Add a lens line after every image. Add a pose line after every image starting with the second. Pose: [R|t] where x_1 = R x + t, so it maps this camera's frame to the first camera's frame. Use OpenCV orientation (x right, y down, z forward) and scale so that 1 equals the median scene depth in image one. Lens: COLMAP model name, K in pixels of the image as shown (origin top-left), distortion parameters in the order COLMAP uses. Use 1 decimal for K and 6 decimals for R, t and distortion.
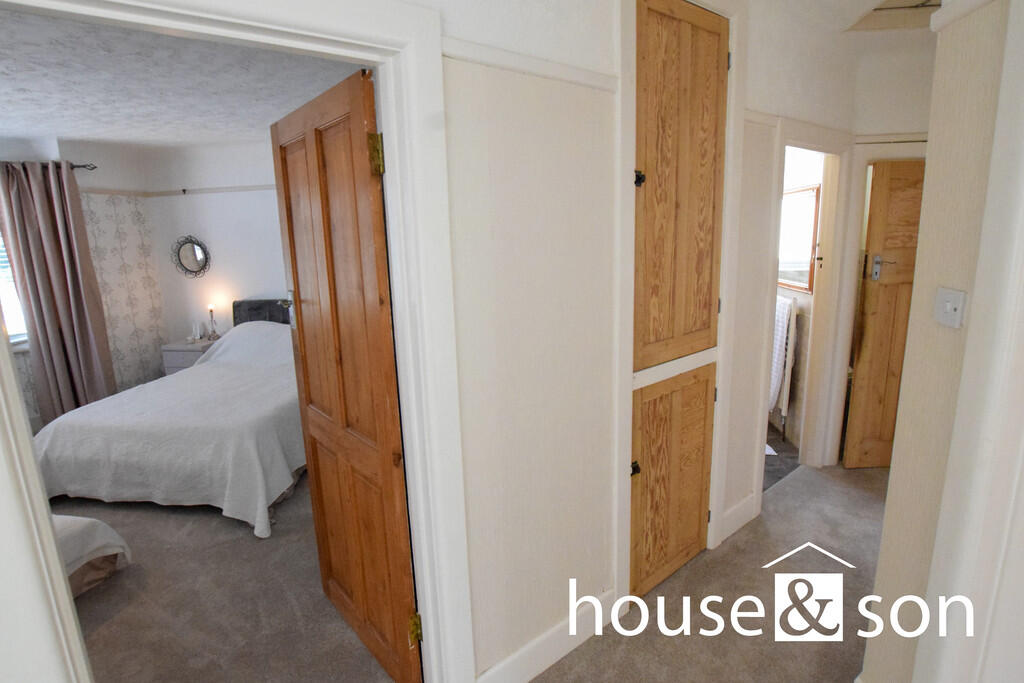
lens RADIAL K [[508.9, 0, 506.6], [0, 508.9, 338.6], [0, 0, 1]] dist [-0.028703, 0.001282]
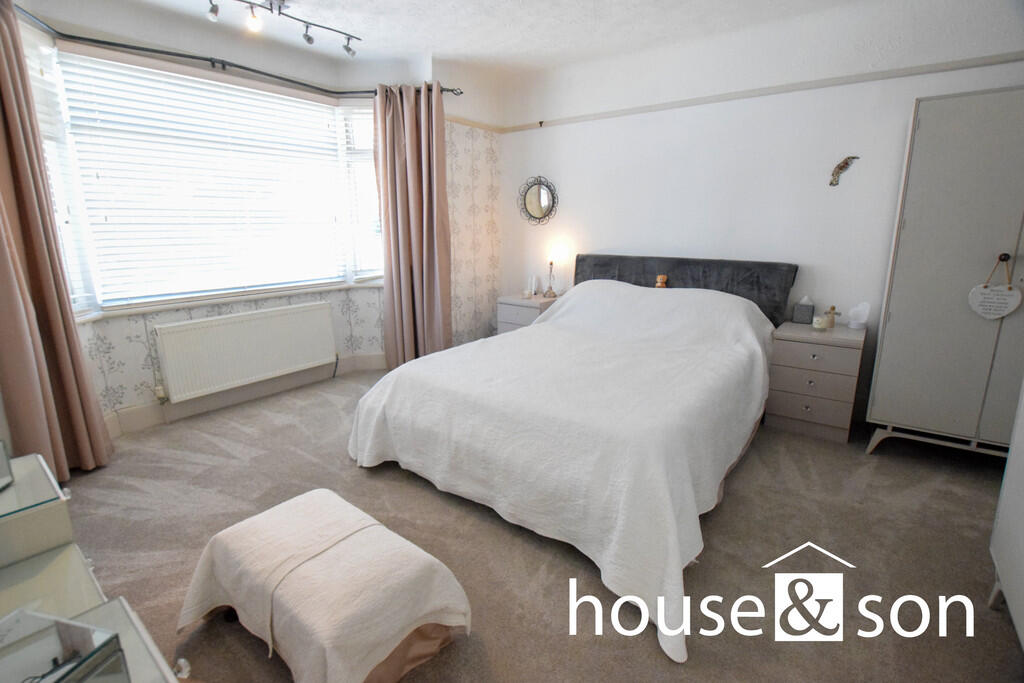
lens RADIAL K [[474.5, 0, 510.0], [0, 474.5, 336.6], [0, 0, 1]] dist [-0.029138, 0.001641]
pose [[0.866079, 0.145041, -0.478405, -0.268837], [-0.128225, 0.989422, 0.067836, 0.025177], [0.483183, 0.002592, 0.875515, 0.285230]]
